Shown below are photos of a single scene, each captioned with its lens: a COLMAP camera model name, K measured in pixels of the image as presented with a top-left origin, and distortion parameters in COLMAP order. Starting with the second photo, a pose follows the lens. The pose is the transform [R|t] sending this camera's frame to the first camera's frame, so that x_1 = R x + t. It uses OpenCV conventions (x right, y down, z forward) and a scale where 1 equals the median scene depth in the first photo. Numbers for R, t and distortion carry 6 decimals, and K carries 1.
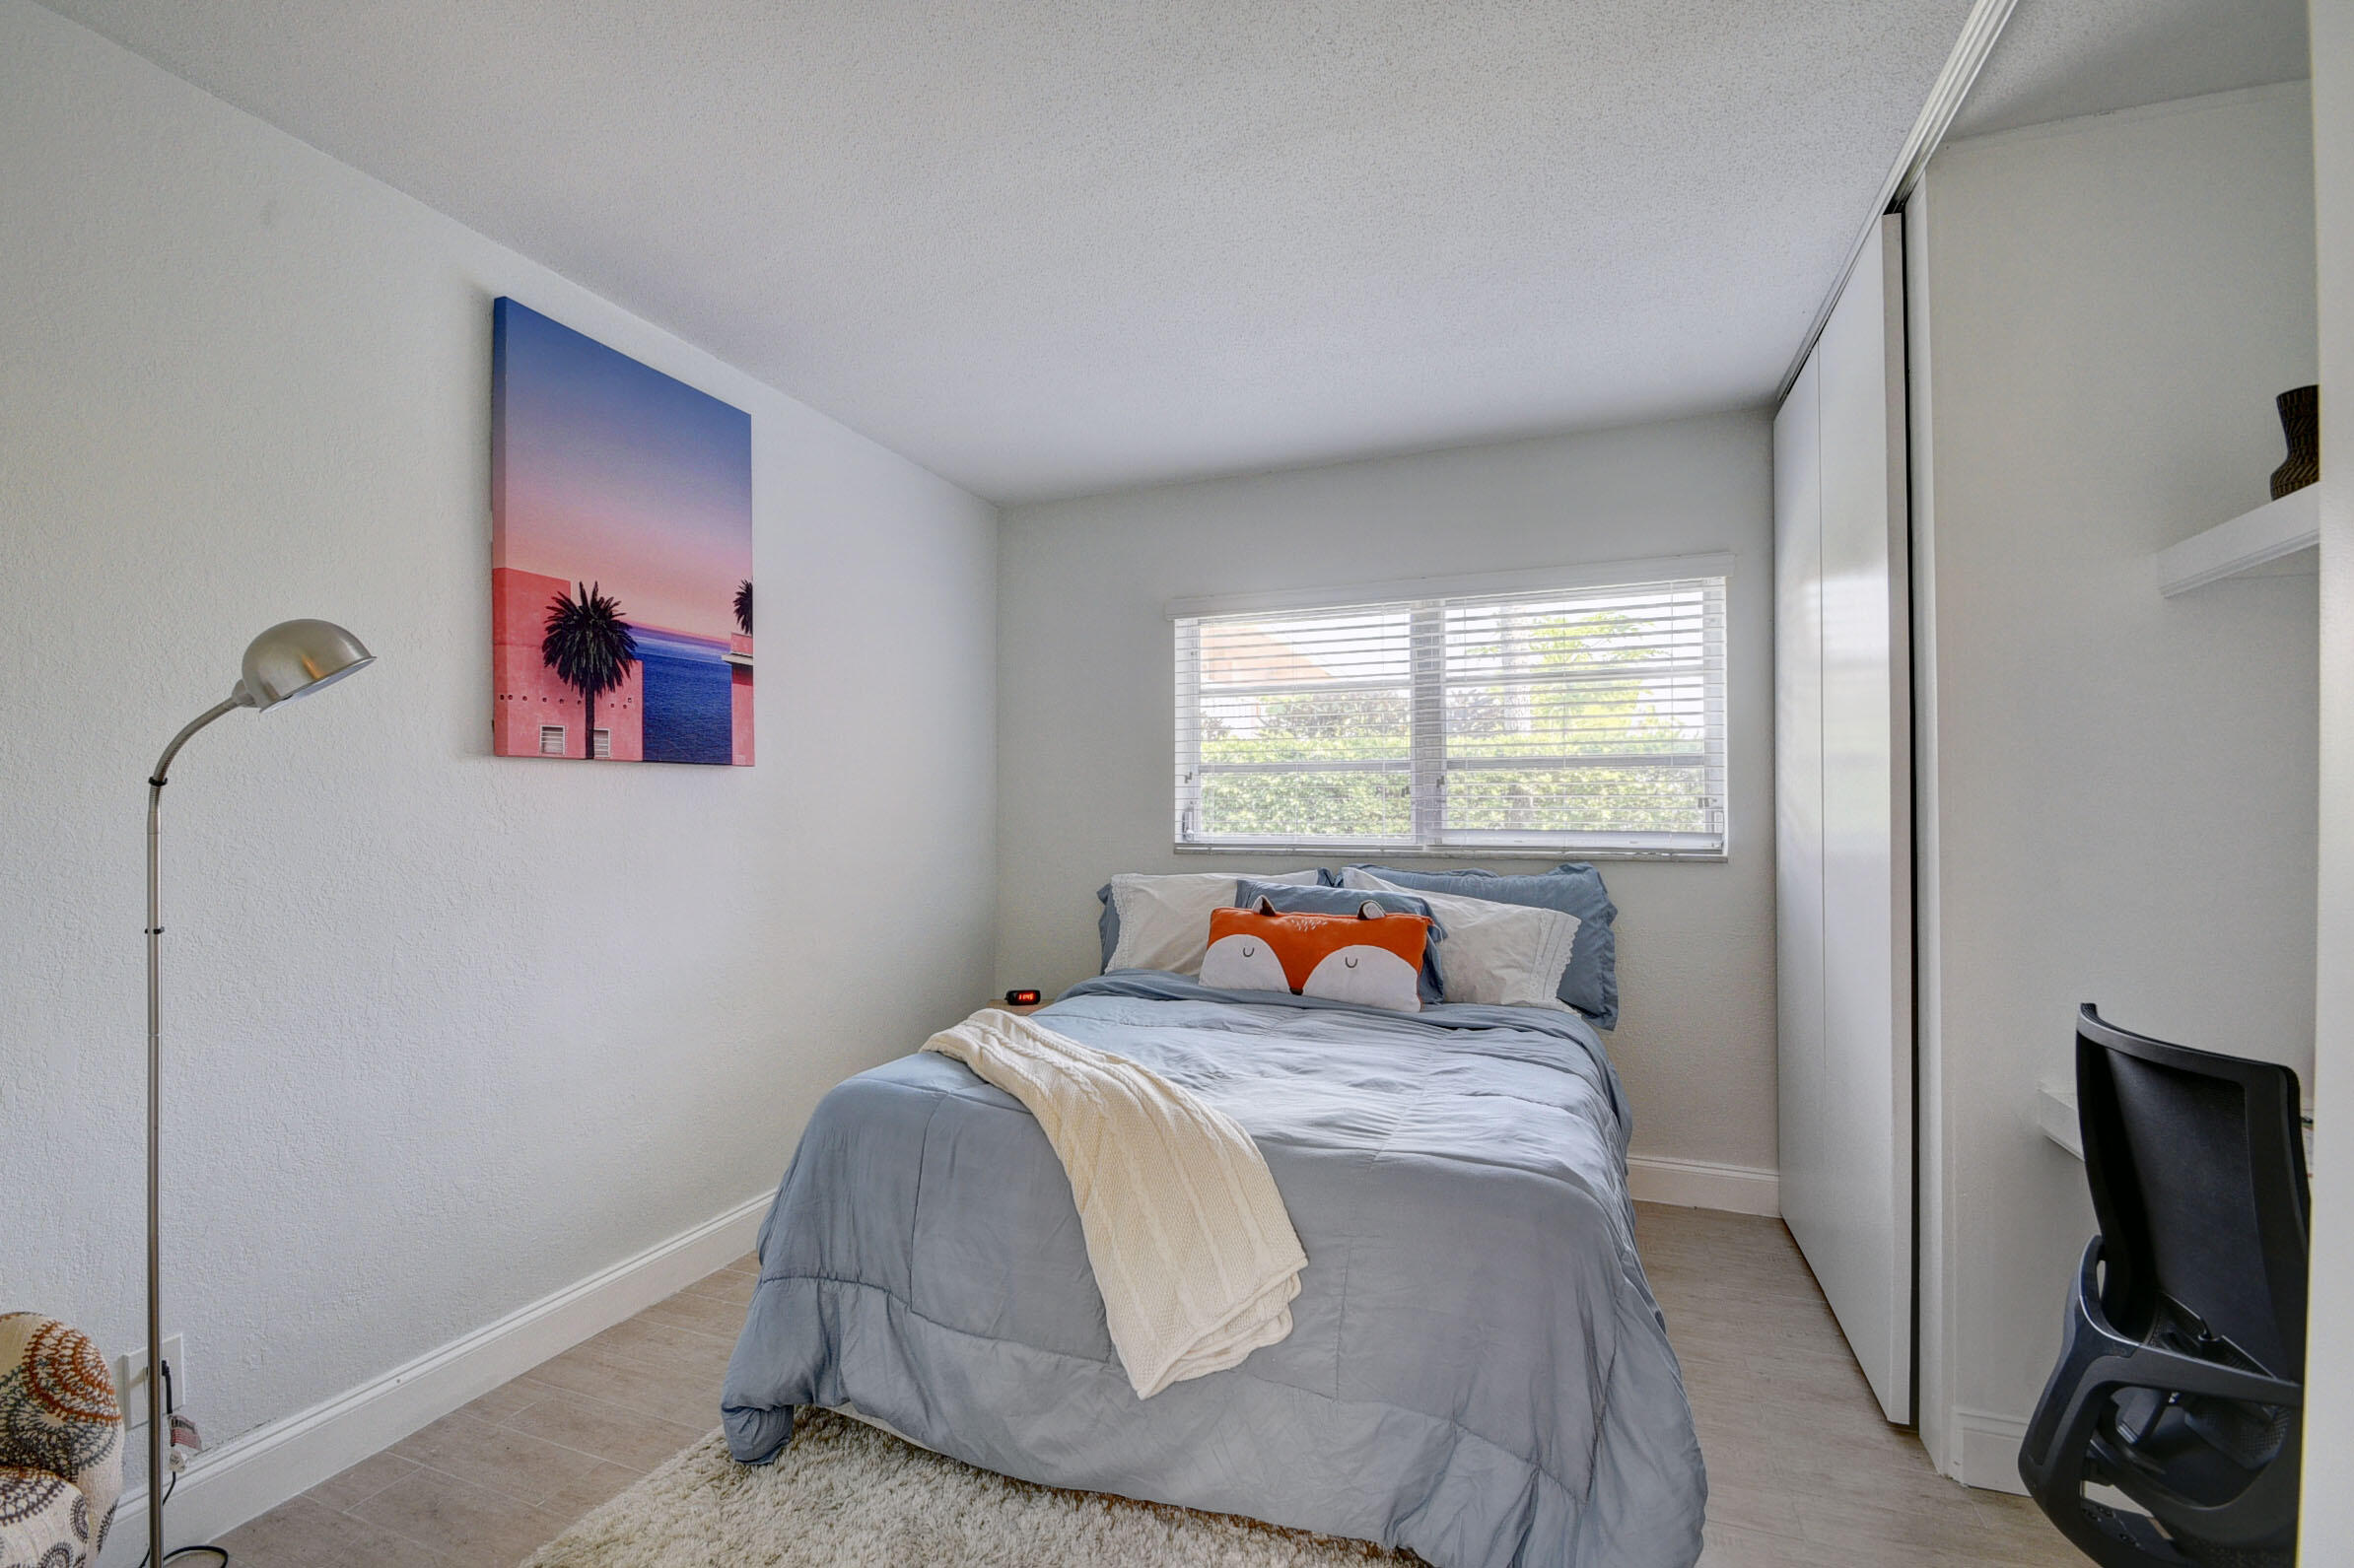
lens RADIAL K [[1029.6, 0, 1140.0], [0, 1029.6, 799.3], [0, 0, 1]] dist [0.016313, -0.021182]
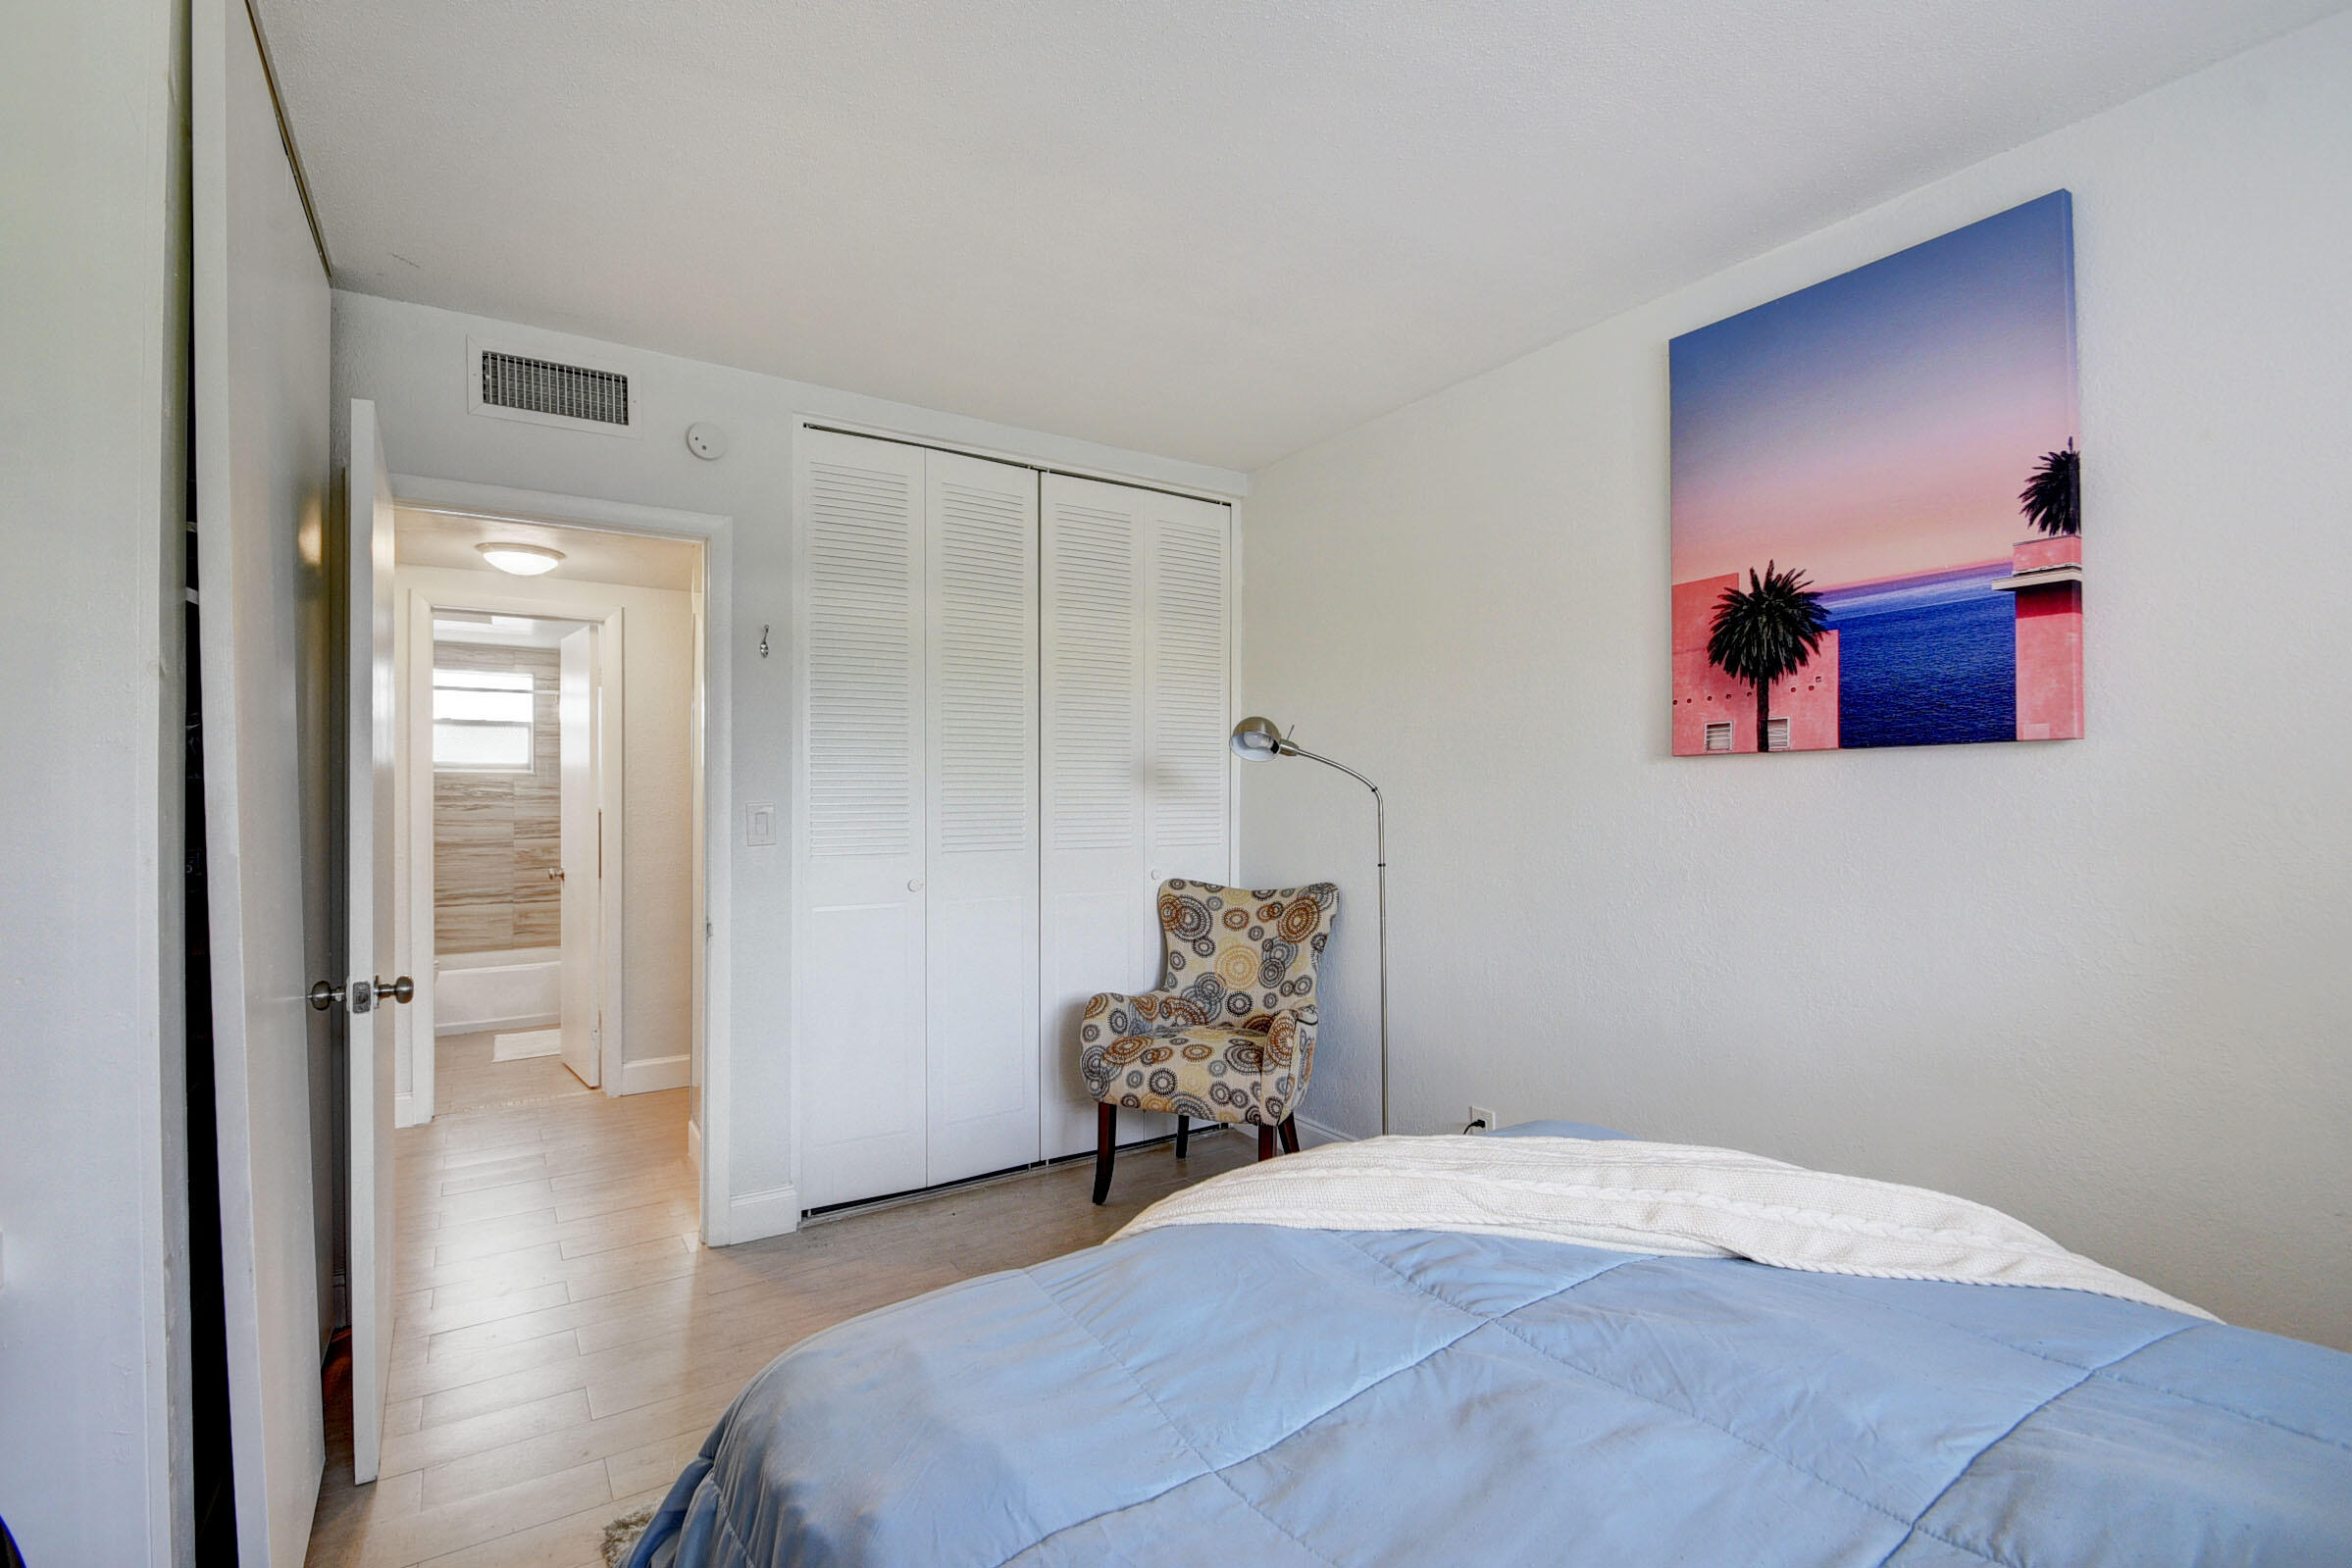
lens RADIAL K [[1028.7, 0, 1139.1], [0, 1028.7, 799.3], [0, 0, 1]] dist [0.016313, -0.021182]
pose [[-0.587313, 0.003795, -0.809351, 0.556900], [0.009442, 0.999953, -0.002163, 0.001143], [0.809305, -0.008913, -0.587321, 1.074257]]
